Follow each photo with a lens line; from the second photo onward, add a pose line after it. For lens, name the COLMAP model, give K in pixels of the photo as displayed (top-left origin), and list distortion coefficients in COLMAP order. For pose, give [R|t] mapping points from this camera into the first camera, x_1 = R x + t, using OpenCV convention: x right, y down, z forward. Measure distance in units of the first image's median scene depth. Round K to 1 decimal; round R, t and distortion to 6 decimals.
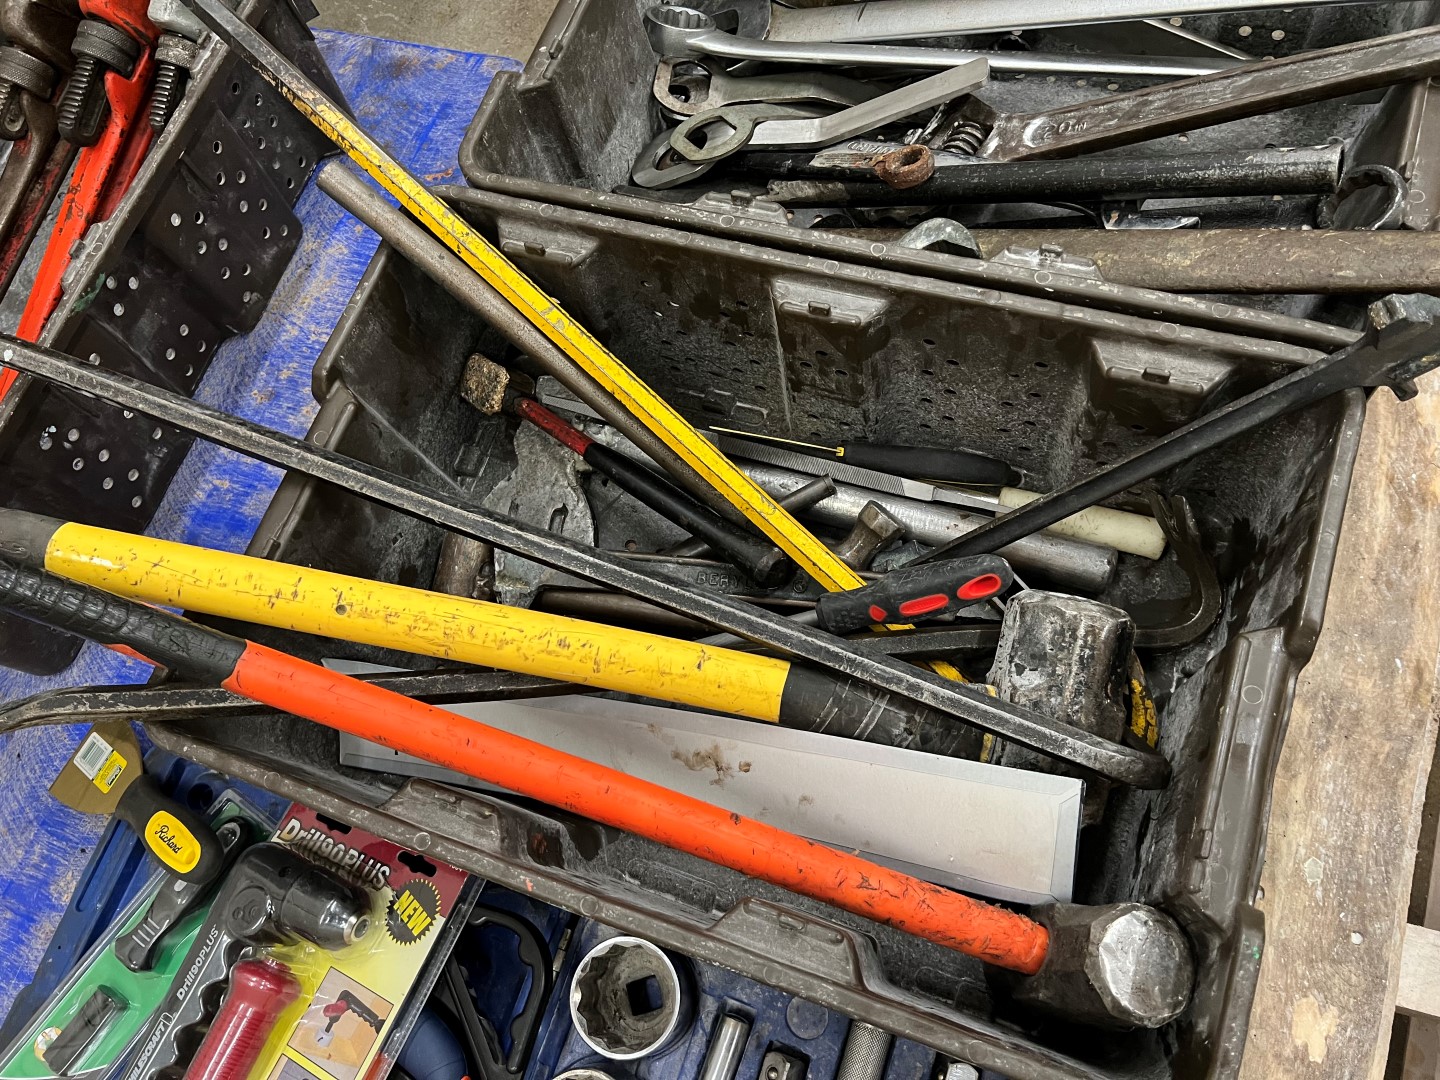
lens RADIAL K [[1102.3, 0, 720.0], [0, 1102.3, 540.0], [0, 0, 1]] dist [0.047947, -0.077519]
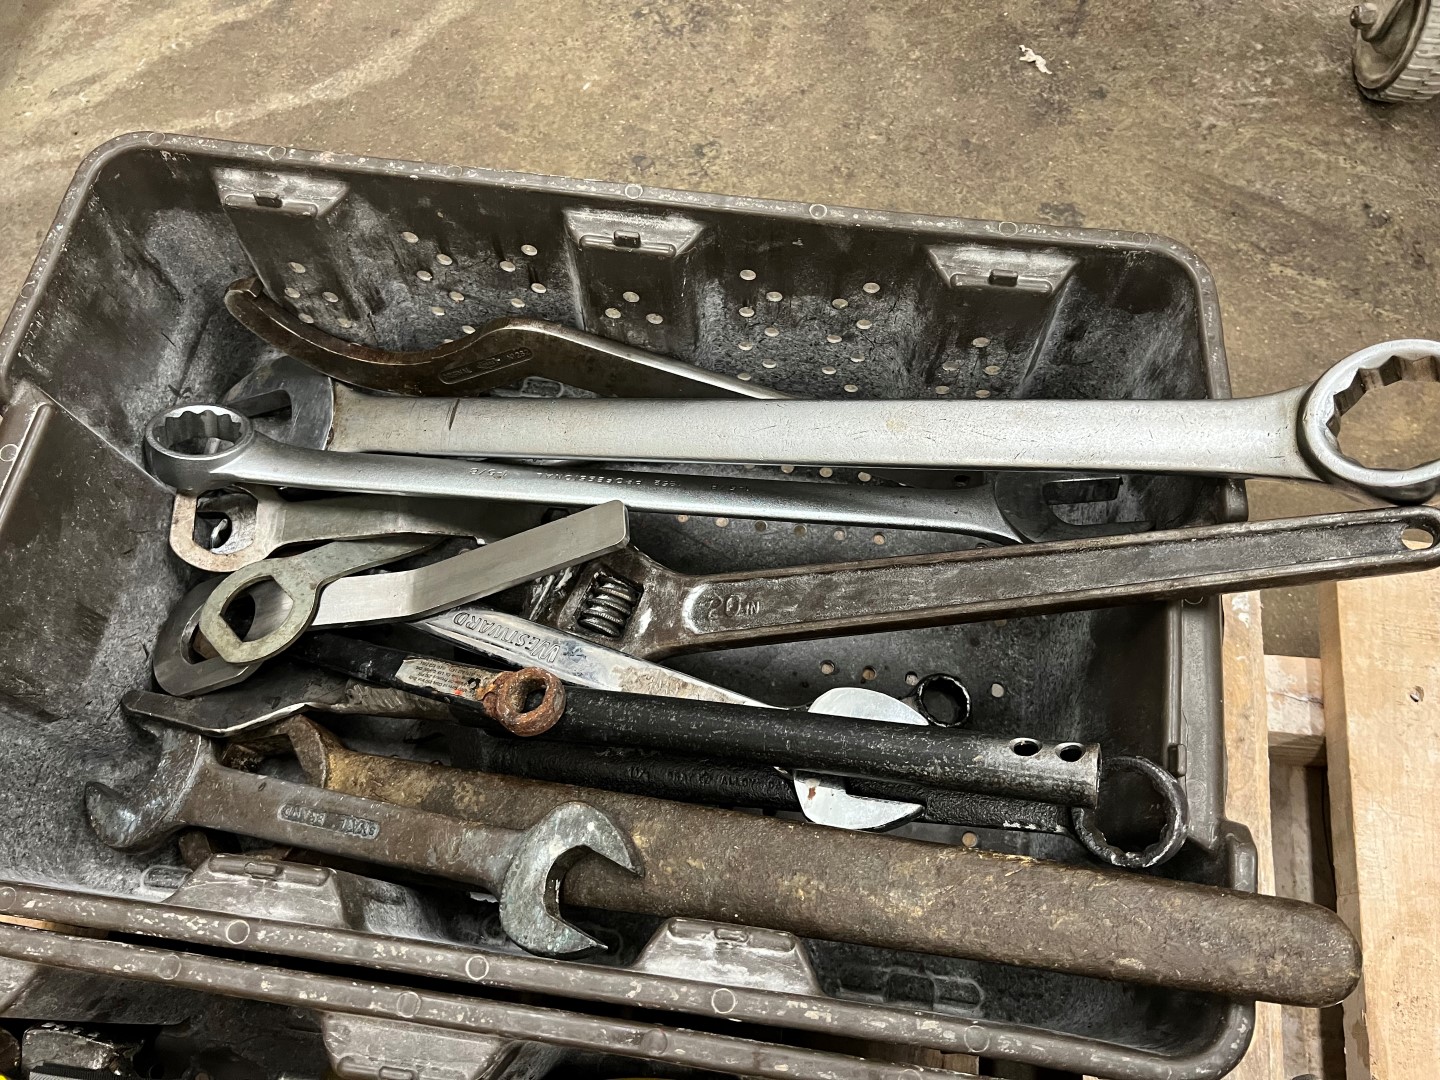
lens RADIAL K [[1102.3, 0, 720.0], [0, 1102.3, 540.0], [0, 0, 1]] dist [0.047947, -0.077519]
pose [[0.966859, -0.128505, 0.220615, 0.151923], [0.132958, 0.991107, -0.005390, -0.439896], [-0.217960, 0.034544, 0.975346, 0.287844]]
